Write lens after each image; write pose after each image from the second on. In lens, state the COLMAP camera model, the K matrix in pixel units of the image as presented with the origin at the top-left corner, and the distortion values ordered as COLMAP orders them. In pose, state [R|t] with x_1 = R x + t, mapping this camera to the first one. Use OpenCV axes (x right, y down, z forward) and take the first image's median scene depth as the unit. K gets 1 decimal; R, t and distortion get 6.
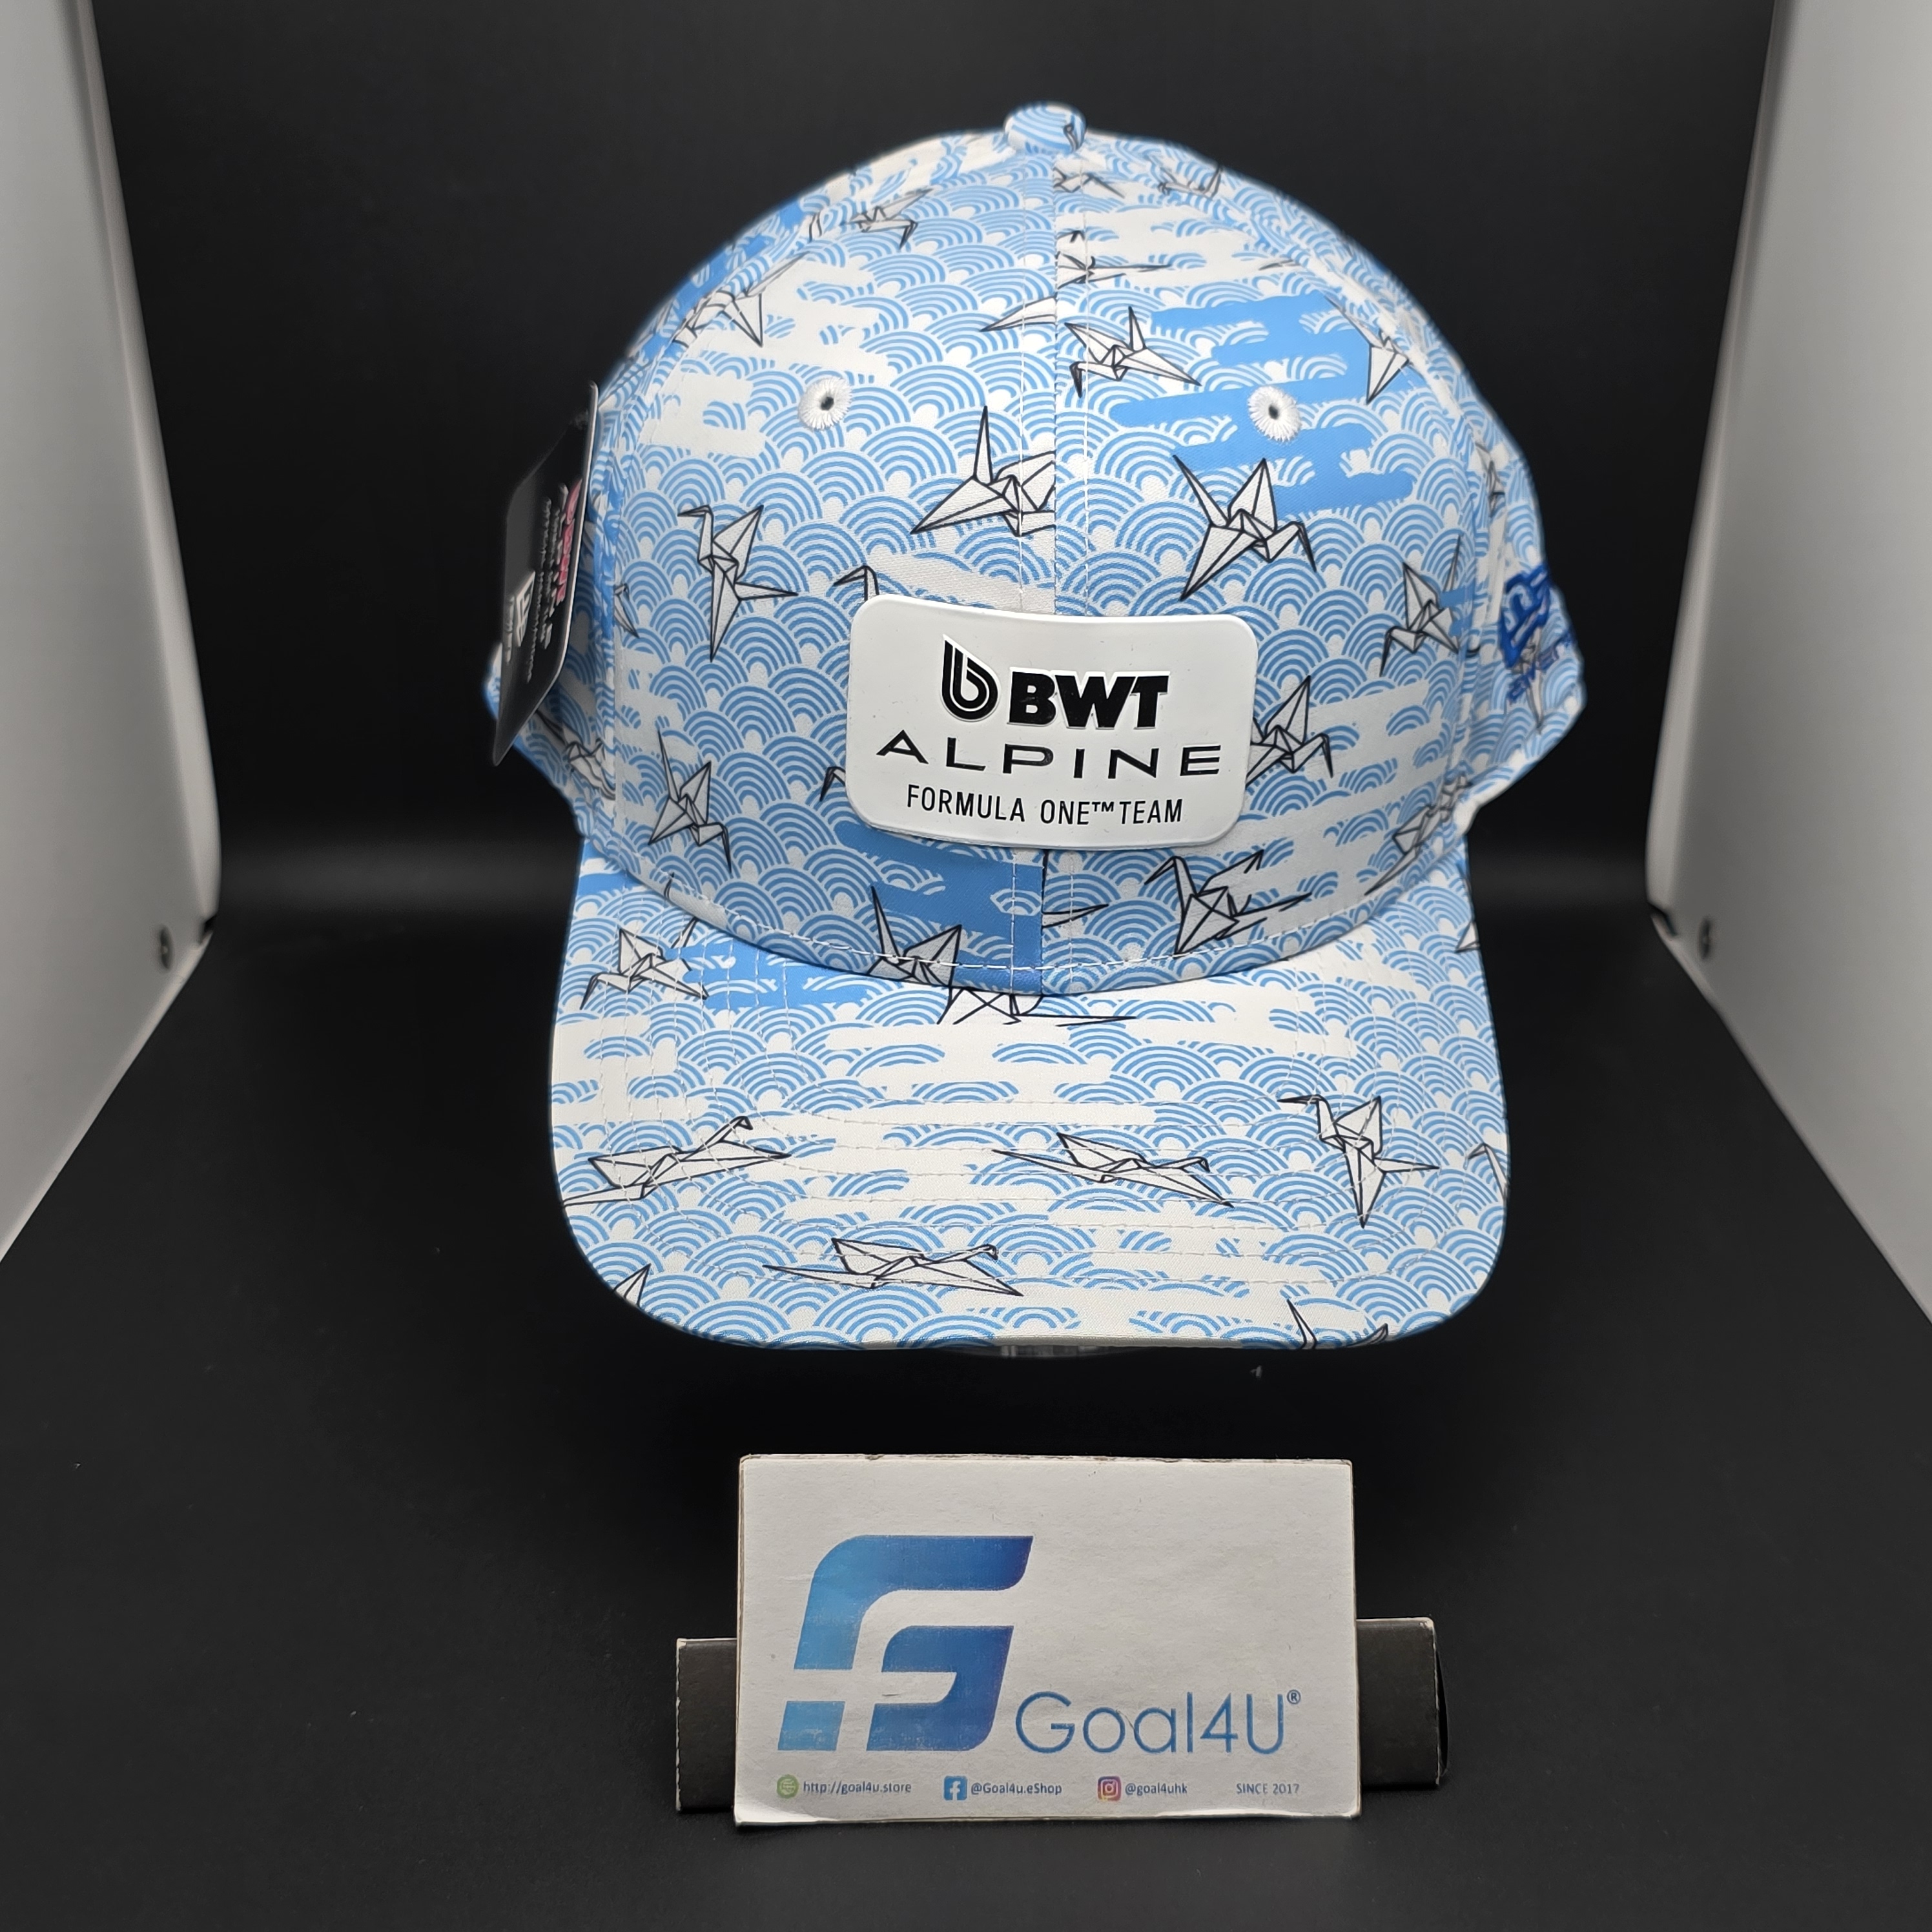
lens RADIAL K [[2451.0, 0, 1005.5], [0, 2451.0, 962.9], [0, 0, 1]] dist [0.244664, -1.387324]
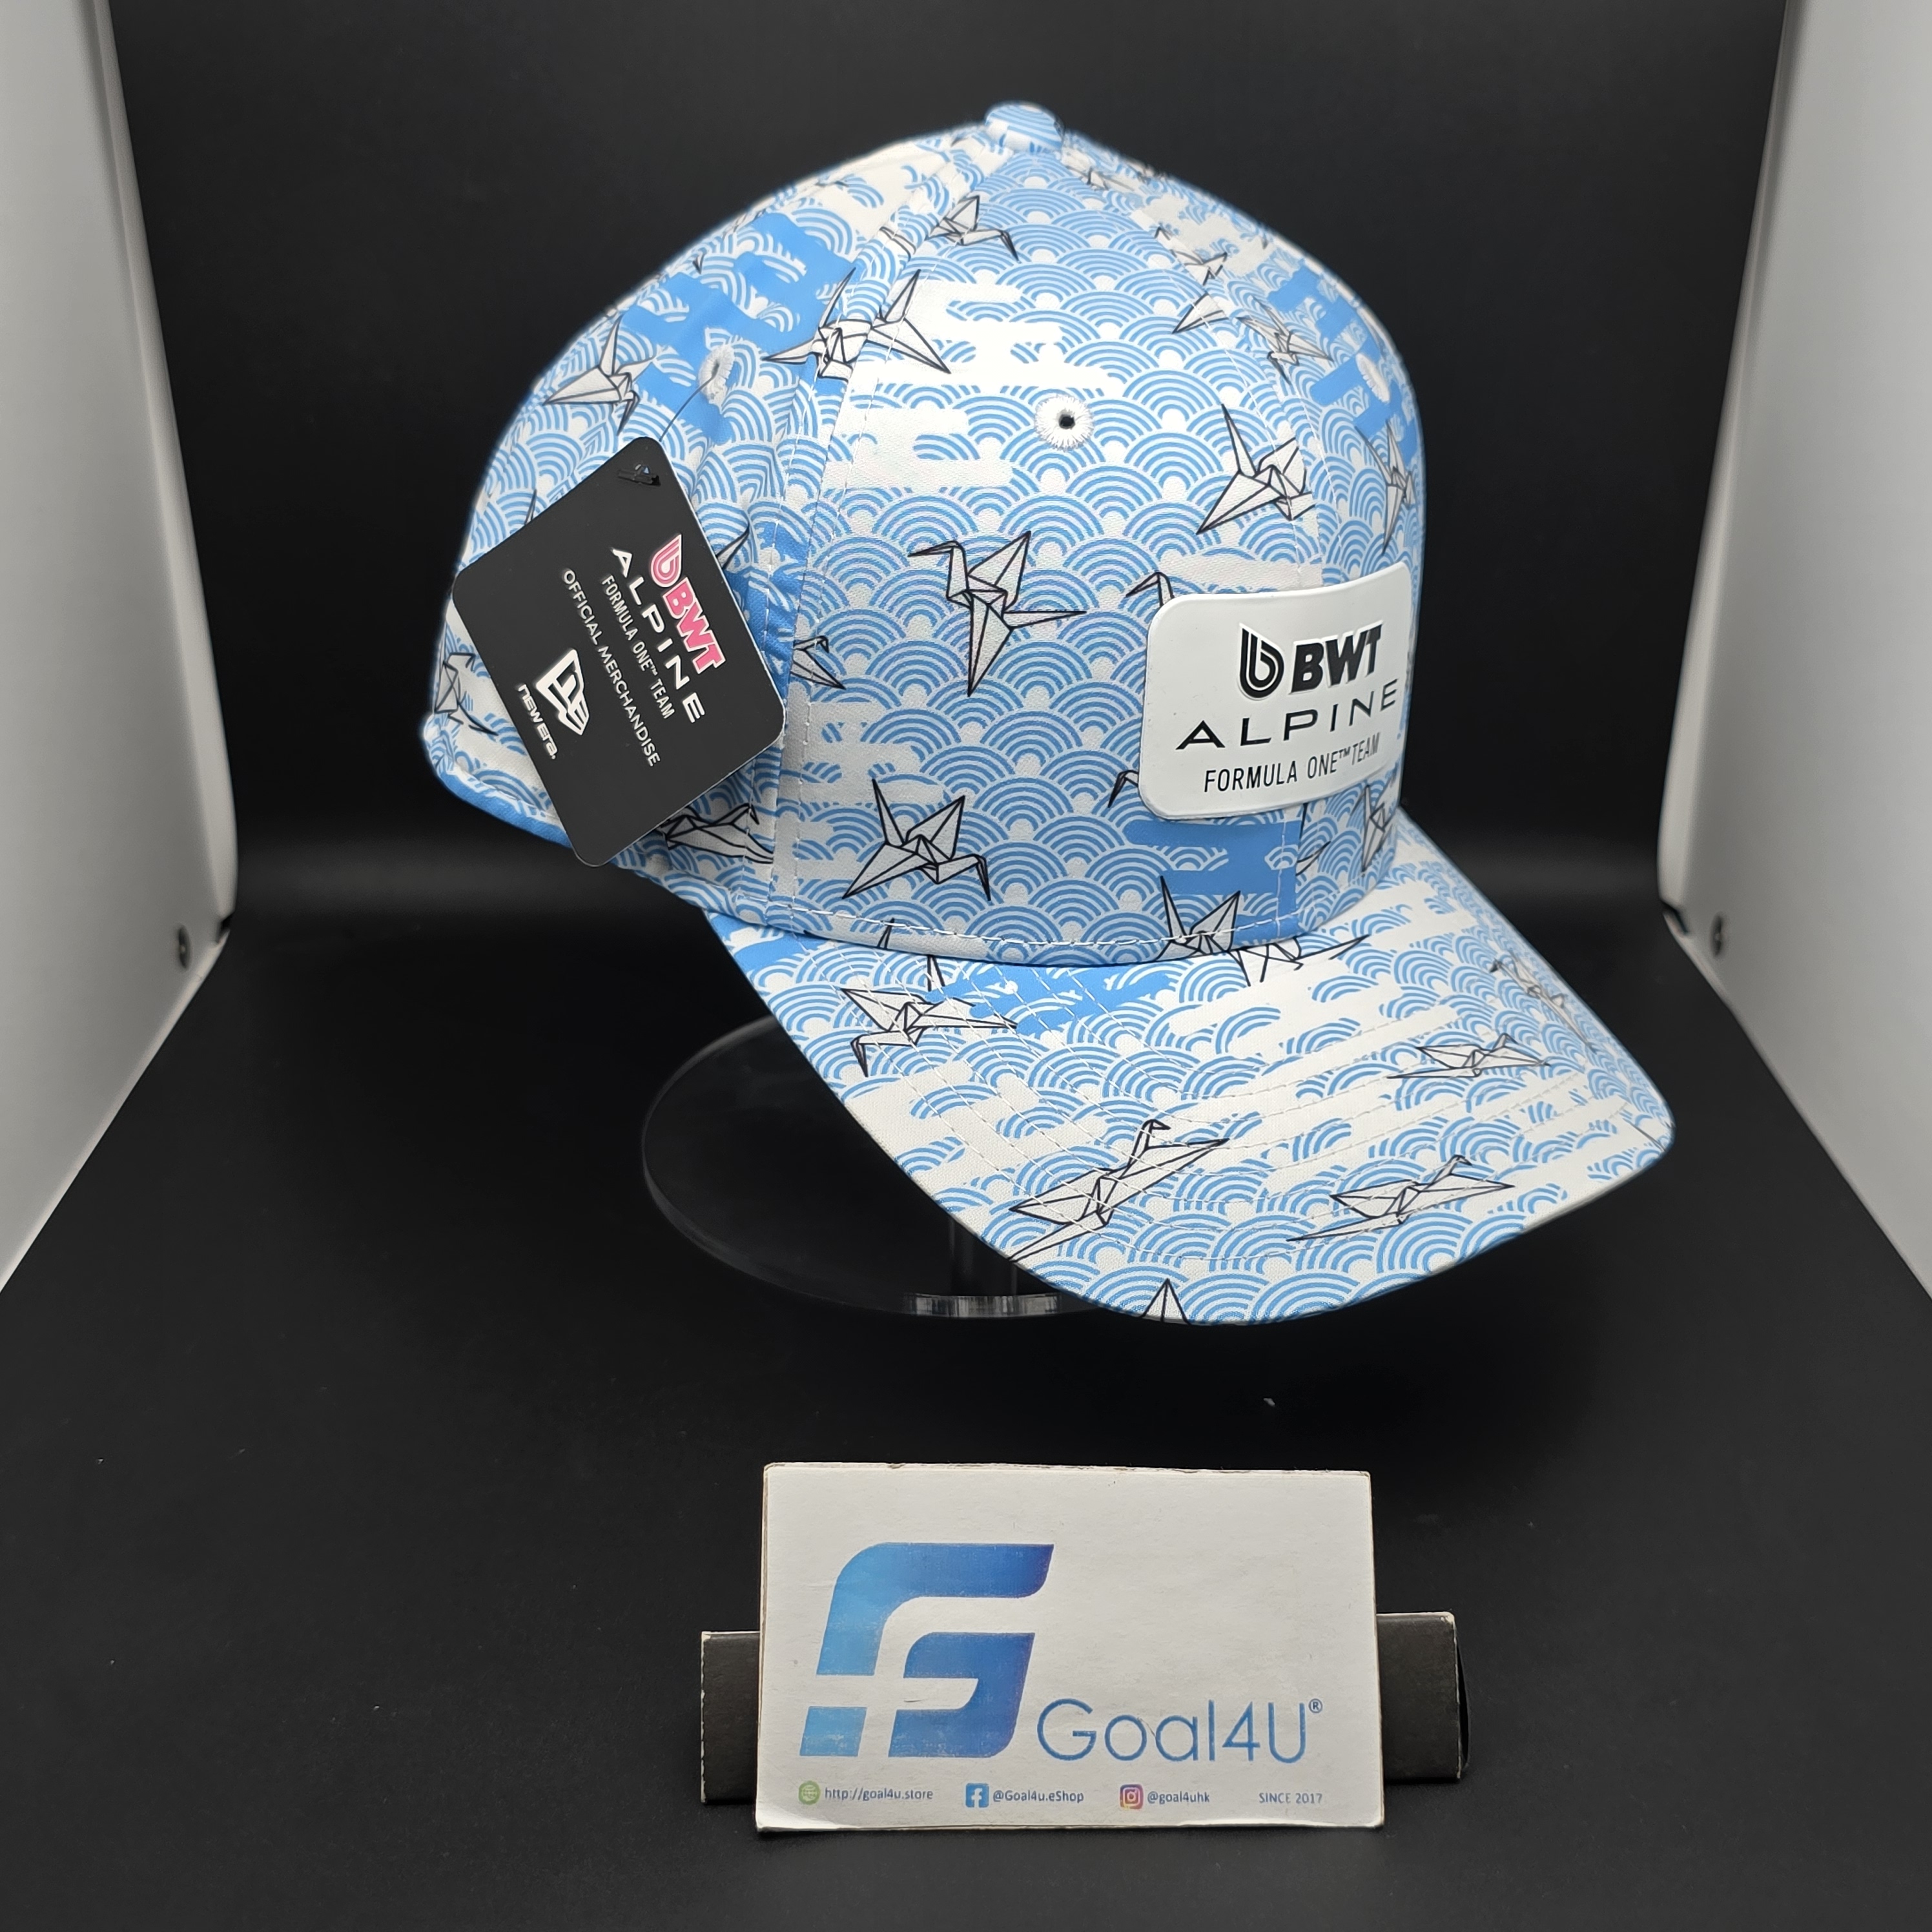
lens RADIAL K [[2451.0, 0, 1005.5], [0, 2451.0, 962.9], [0, 0, 1]] dist [0.244664, -1.387324]
pose [[0.779736, -0.255489, 0.571609, -0.724456], [0.227655, 0.966158, 0.121291, -0.139607], [-0.583253, 0.035555, 0.811512, 0.198365]]
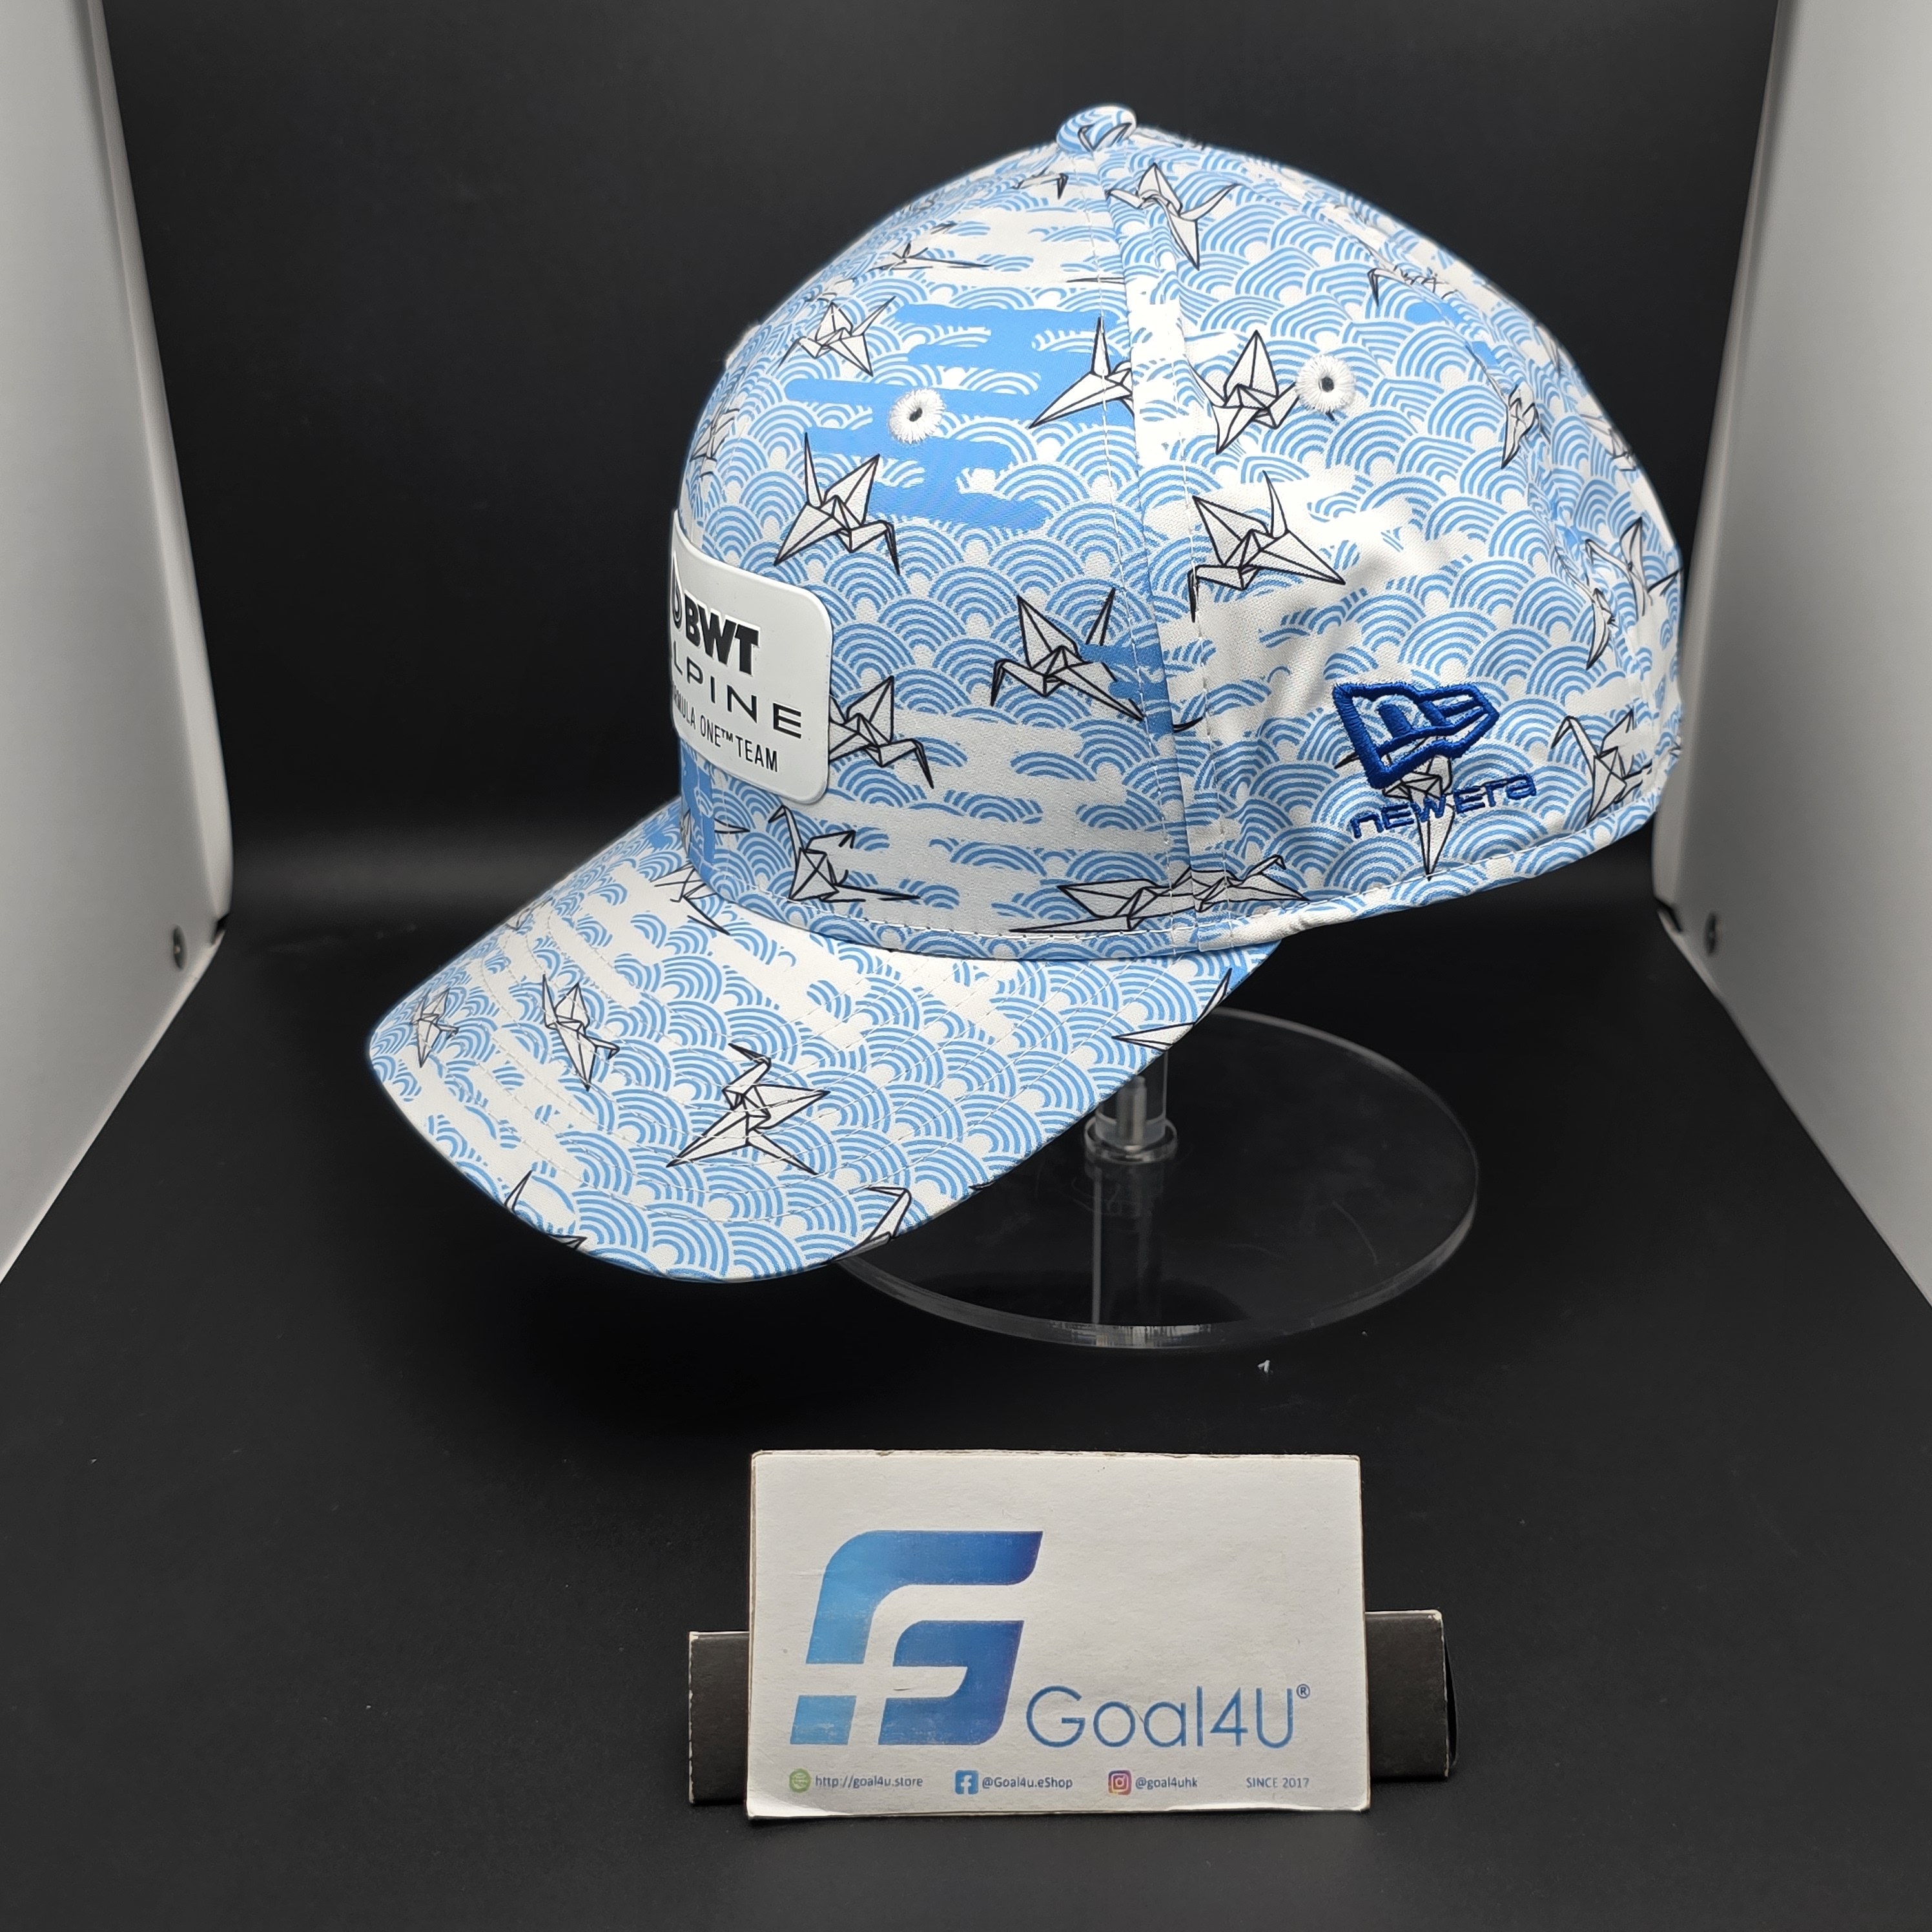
lens RADIAL K [[2451.0, 0, 1005.5], [0, 2451.0, 962.9], [0, 0, 1]] dist [0.244664, -1.387324]
pose [[0.468789, 0.332274, -0.818432, 1.028670], [-0.323289, 0.926805, 0.191096, -0.218878], [0.822023, 0.175006, 0.541896, 0.517634]]
